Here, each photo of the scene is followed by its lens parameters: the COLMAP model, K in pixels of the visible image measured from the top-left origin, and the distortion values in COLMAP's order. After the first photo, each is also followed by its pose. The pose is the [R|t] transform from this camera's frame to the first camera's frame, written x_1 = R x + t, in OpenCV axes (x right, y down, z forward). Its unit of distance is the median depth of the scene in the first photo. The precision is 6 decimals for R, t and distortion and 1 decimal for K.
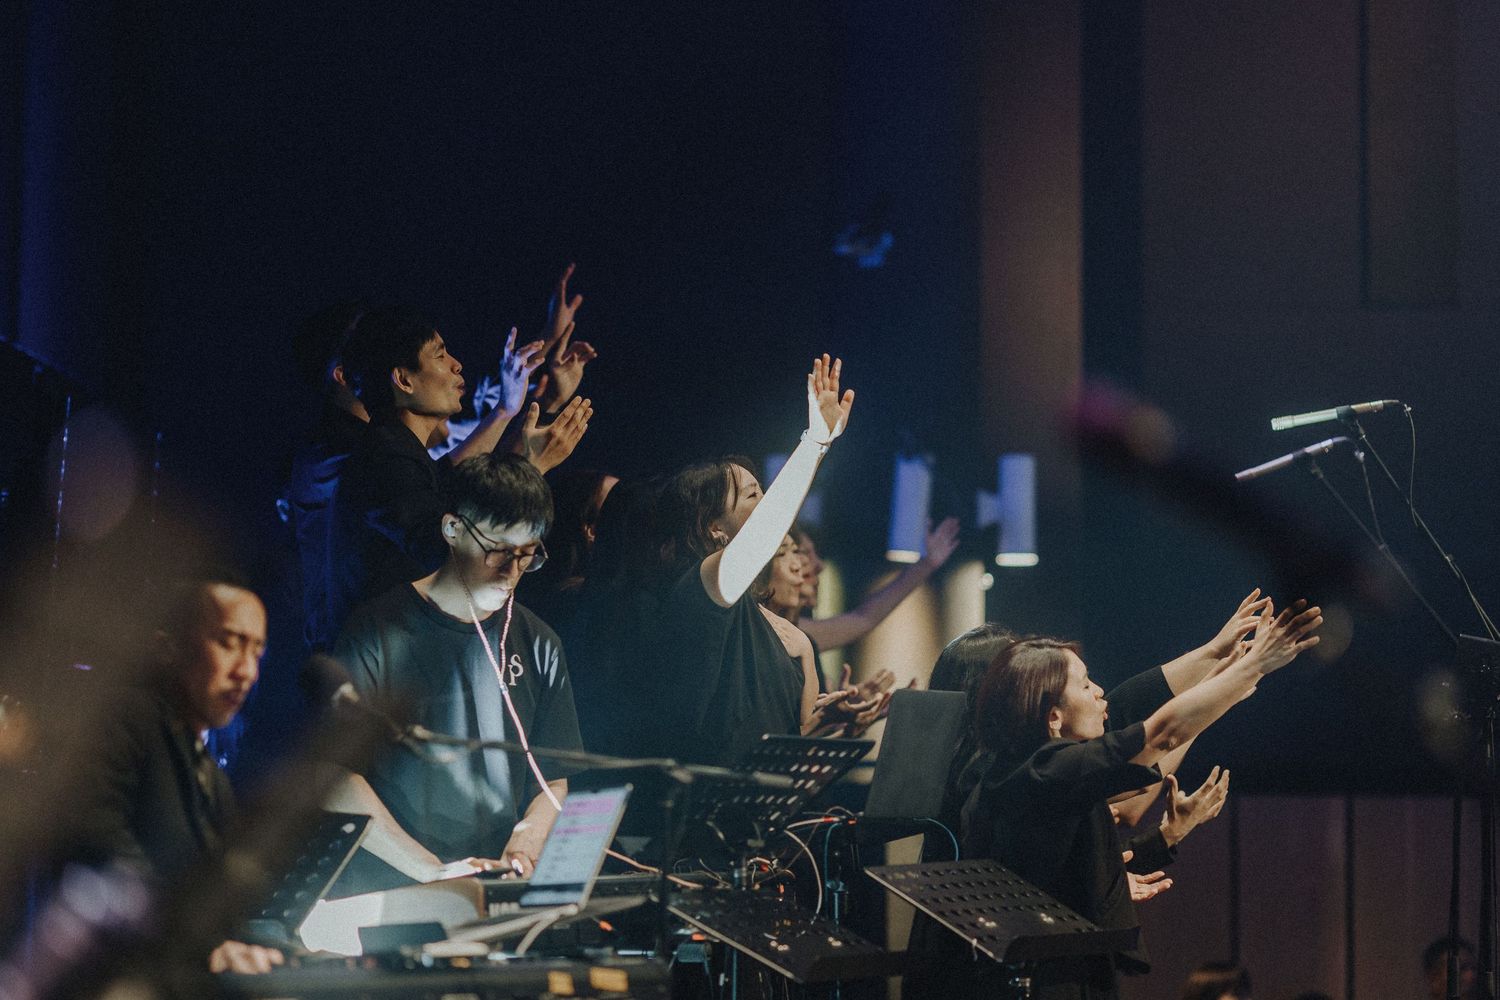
lens RADIAL K [[5601.3, 0, 750.0], [0, 5601.3, 500.0], [0, 0, 1]] dist [0.086384, -1.192875]
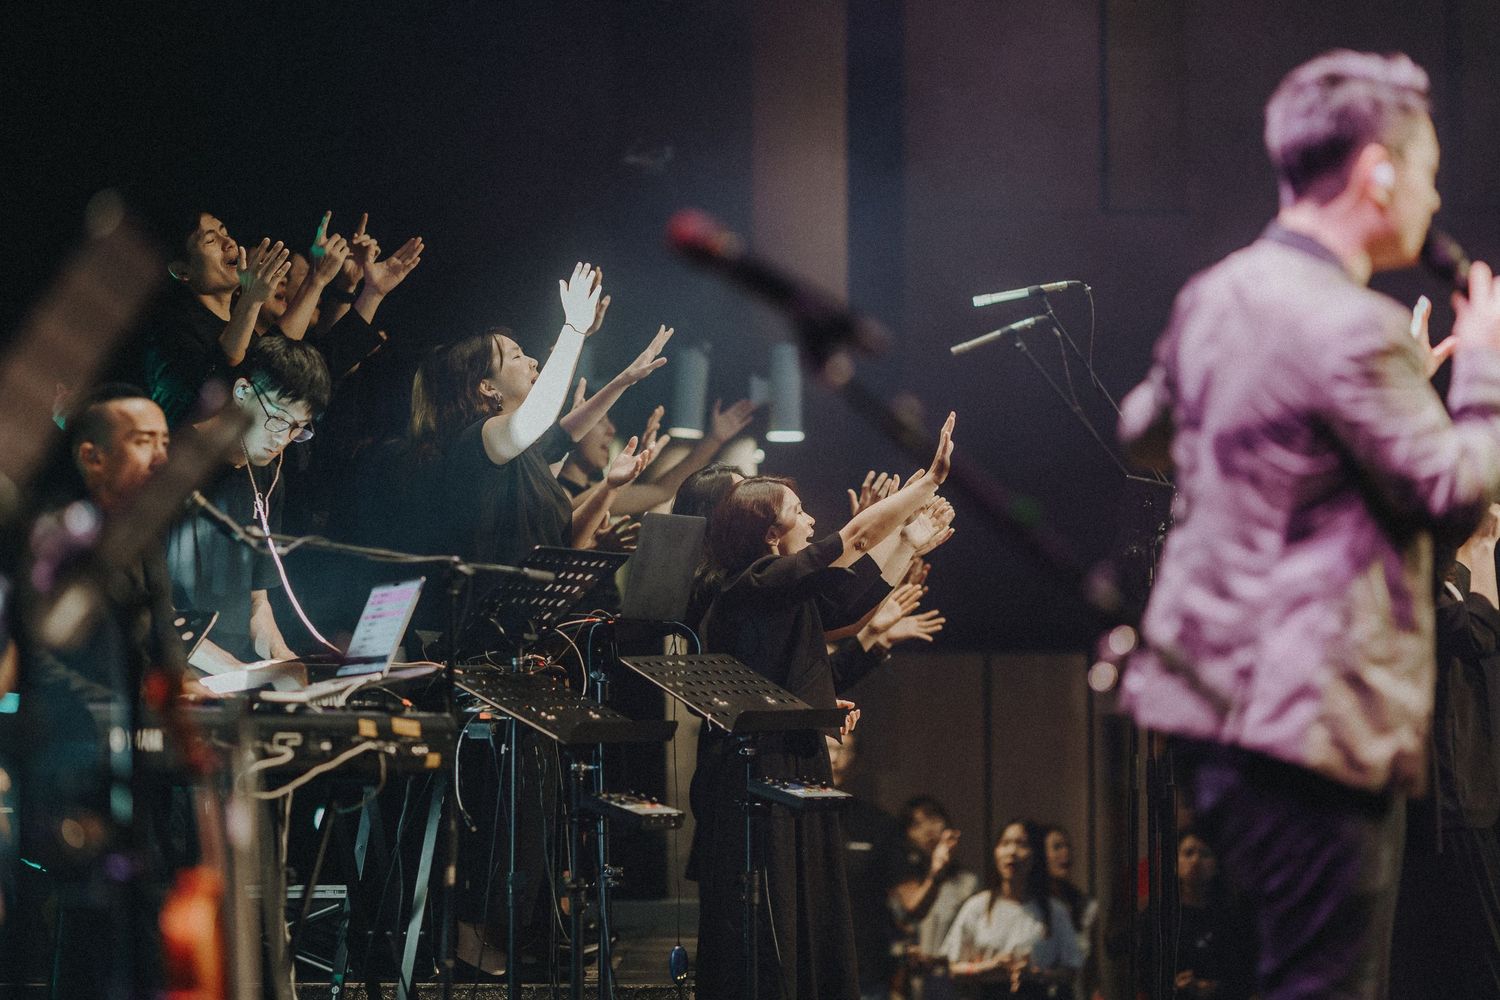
lens RADIAL K [[5601.3, 0, 750.0], [0, 5601.3, 500.0], [0, 0, 1]] dist [0.086384, -1.192875]
pose [[0.999532, -0.002022, 0.030535, 0.011534], [0.001608, 0.999907, 0.013561, 0.014835], [-0.030560, -0.013506, 0.999442, -0.220222]]
